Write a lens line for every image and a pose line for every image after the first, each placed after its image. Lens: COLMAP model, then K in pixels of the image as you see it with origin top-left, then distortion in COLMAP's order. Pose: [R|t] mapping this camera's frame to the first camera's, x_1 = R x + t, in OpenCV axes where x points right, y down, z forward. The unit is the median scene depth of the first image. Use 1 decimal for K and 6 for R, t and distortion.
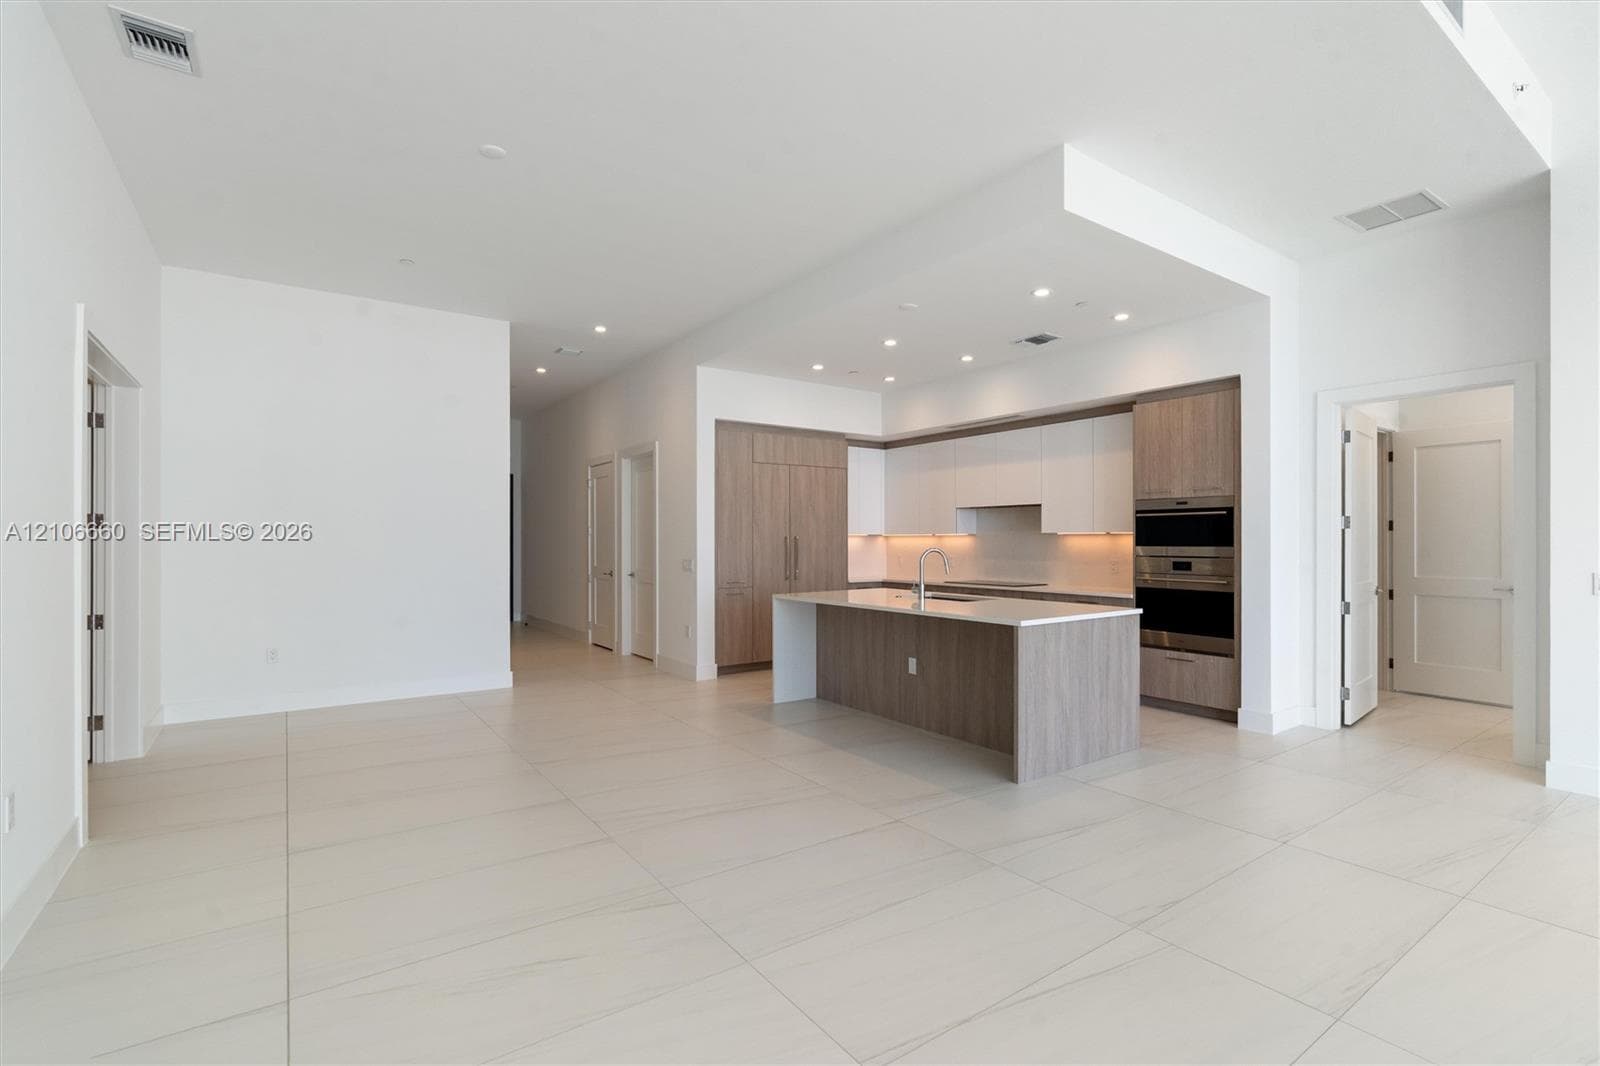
lens RADIAL K [[735.1, 0, 803.1], [0, 735.1, 518.7], [0, 0, 1]] dist [-0.014208, 0.000187]
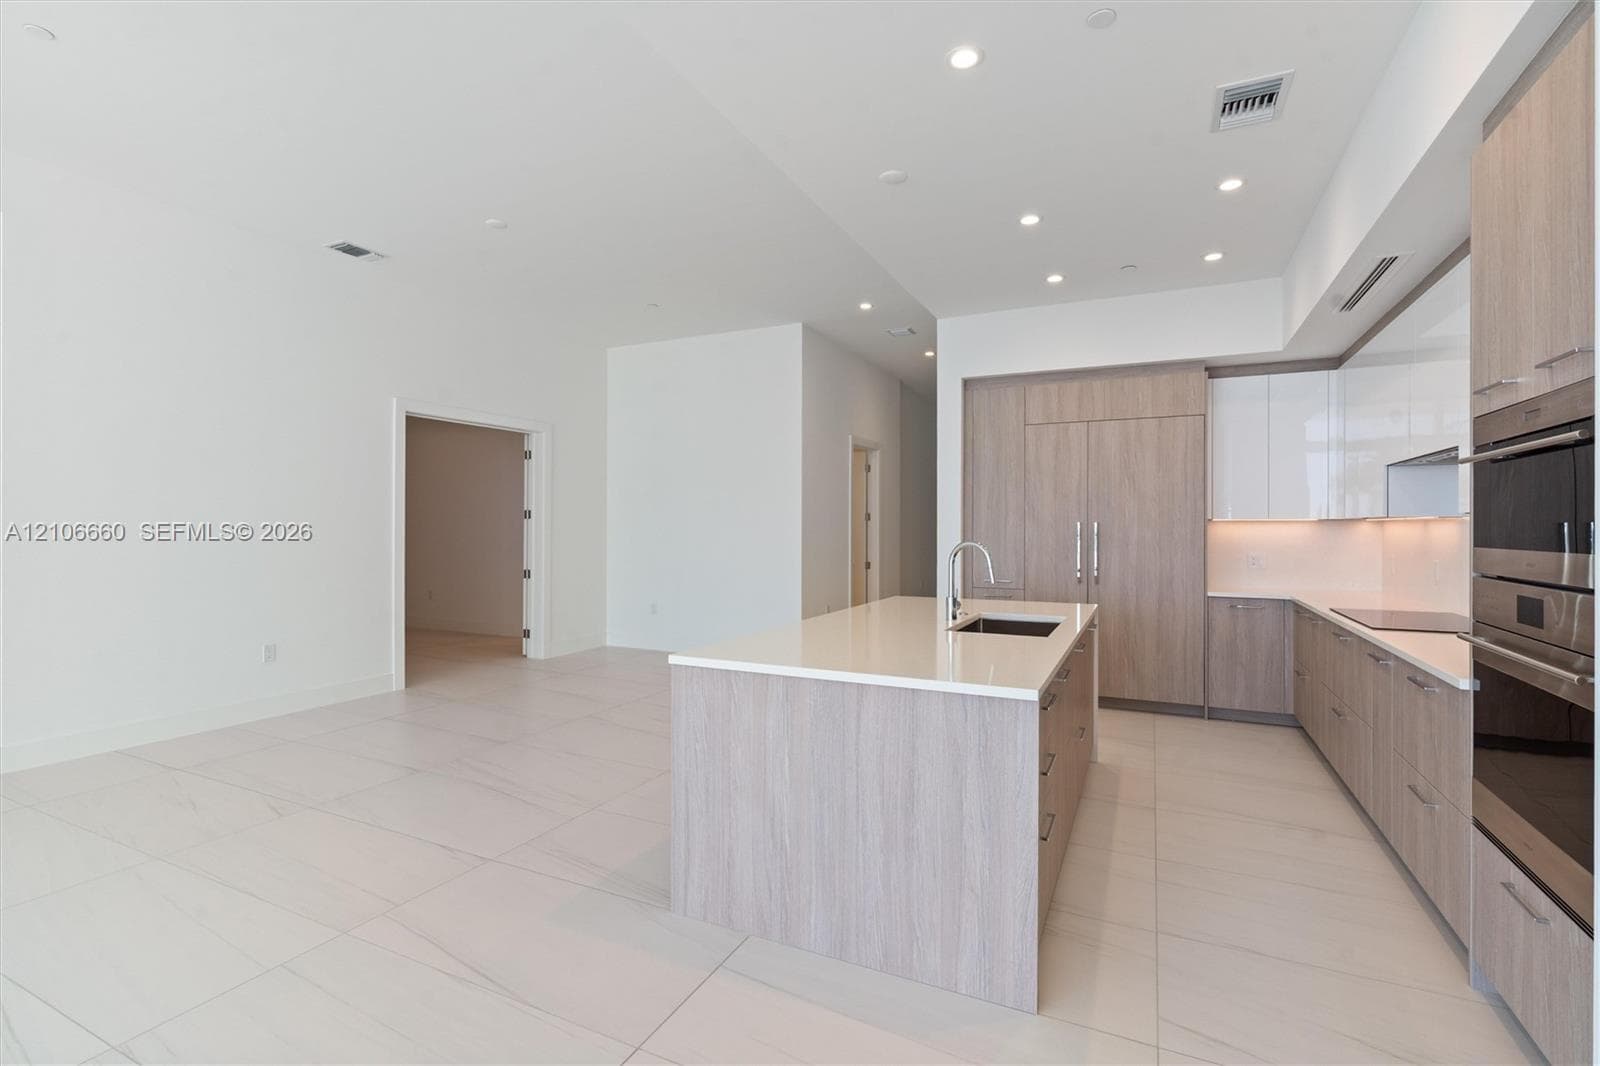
lens RADIAL K [[735.1, 0, 803.1], [0, 735.1, 518.7], [0, 0, 1]] dist [-0.014208, 0.000187]
pose [[0.485677, -0.007186, -0.874109, 0.536980], [0.022403, 0.999740, 0.004229, 0.012963], [0.873851, -0.021636, 0.485712, 0.473804]]
